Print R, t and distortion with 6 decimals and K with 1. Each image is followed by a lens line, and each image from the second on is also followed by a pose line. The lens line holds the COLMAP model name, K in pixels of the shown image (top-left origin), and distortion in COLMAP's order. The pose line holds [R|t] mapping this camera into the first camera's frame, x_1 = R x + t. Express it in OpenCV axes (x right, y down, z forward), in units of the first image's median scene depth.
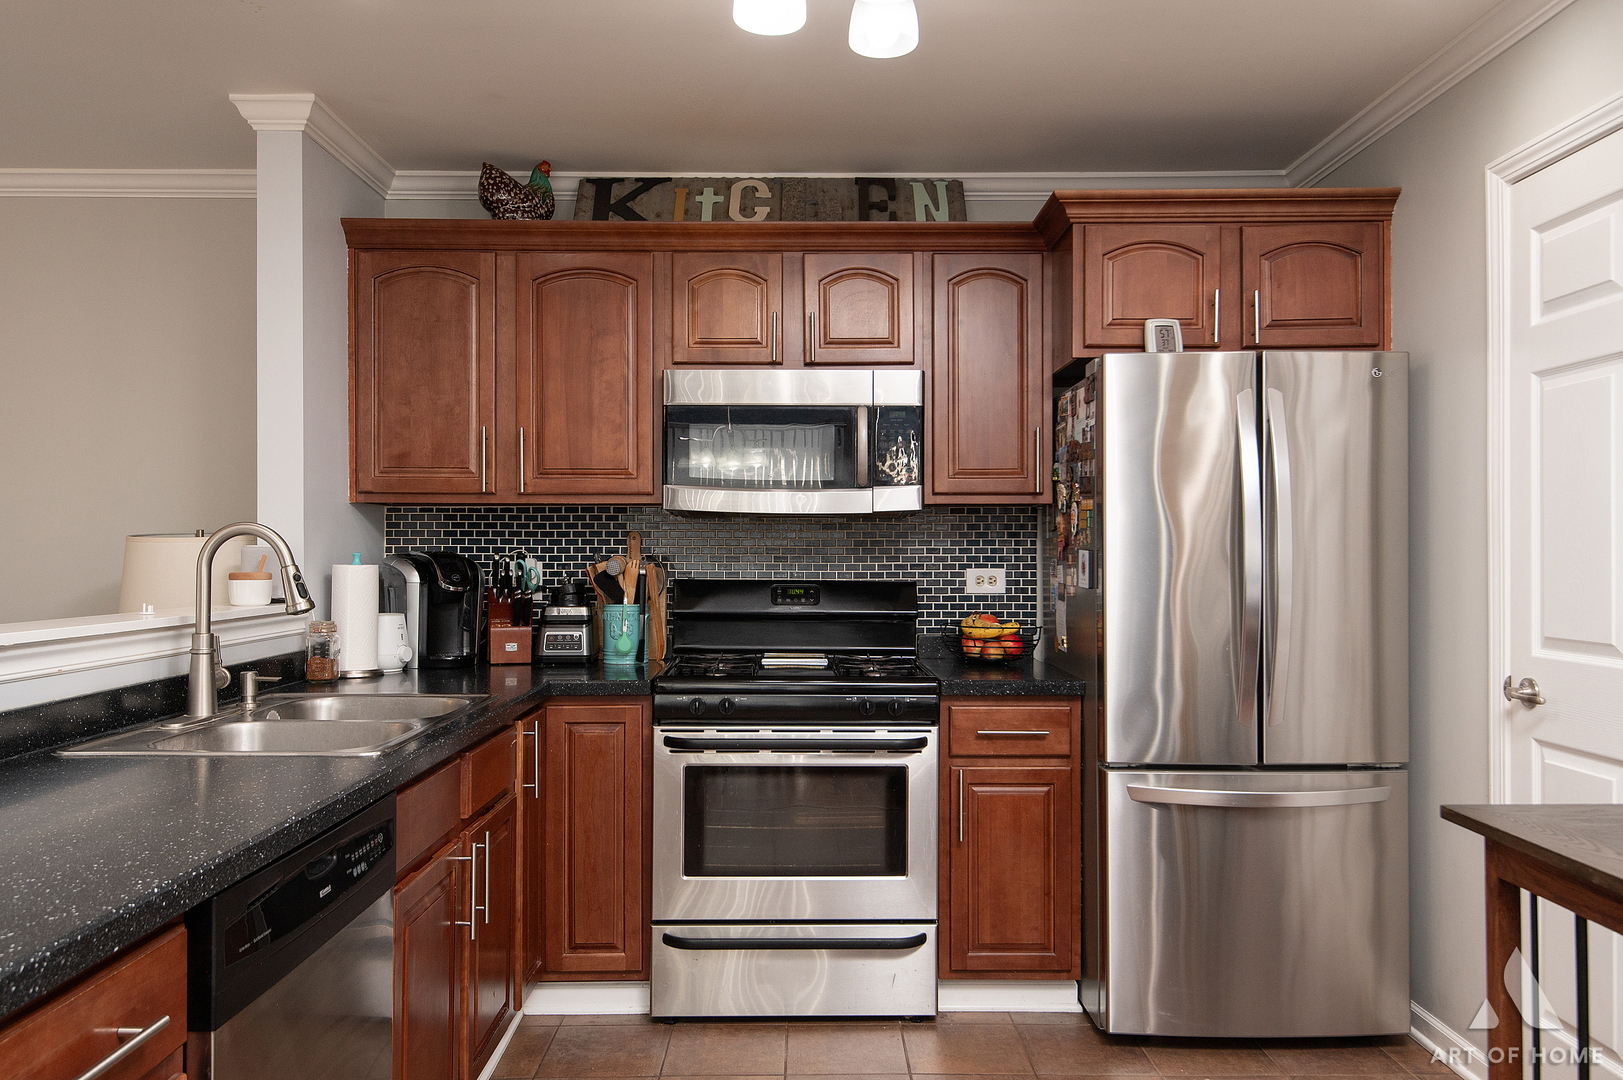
lens RADIAL K [[1200.8, 0, 813.2], [0, 1200.8, 545.6], [0, 0, 1]] dist [0.007595, 0.008588]
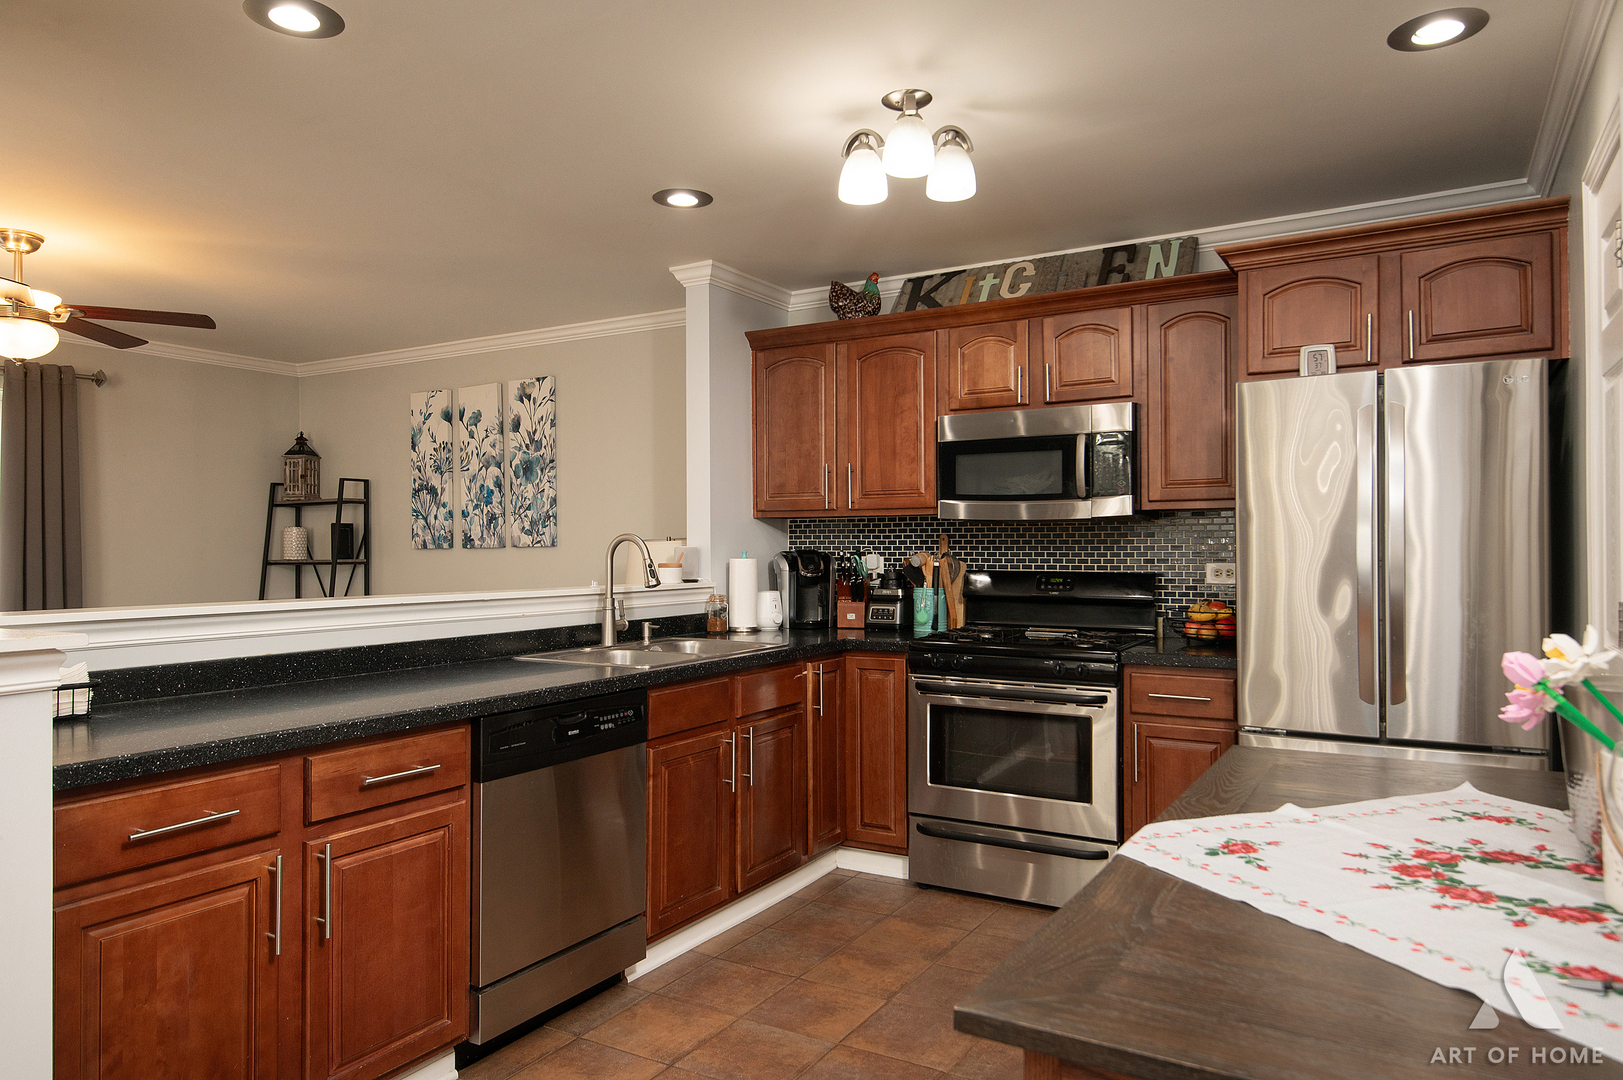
lens RADIAL K [[1056.6, 0, 807.3], [0, 1056.6, 545.4], [0, 0, 1]] dist [-0.001769, -0.012267]
pose [[0.851863, -0.004656, -0.523743, 0.372751], [0.006355, 0.999979, 0.001447, -0.002266], [0.523726, -0.004561, 0.851875, -0.101405]]
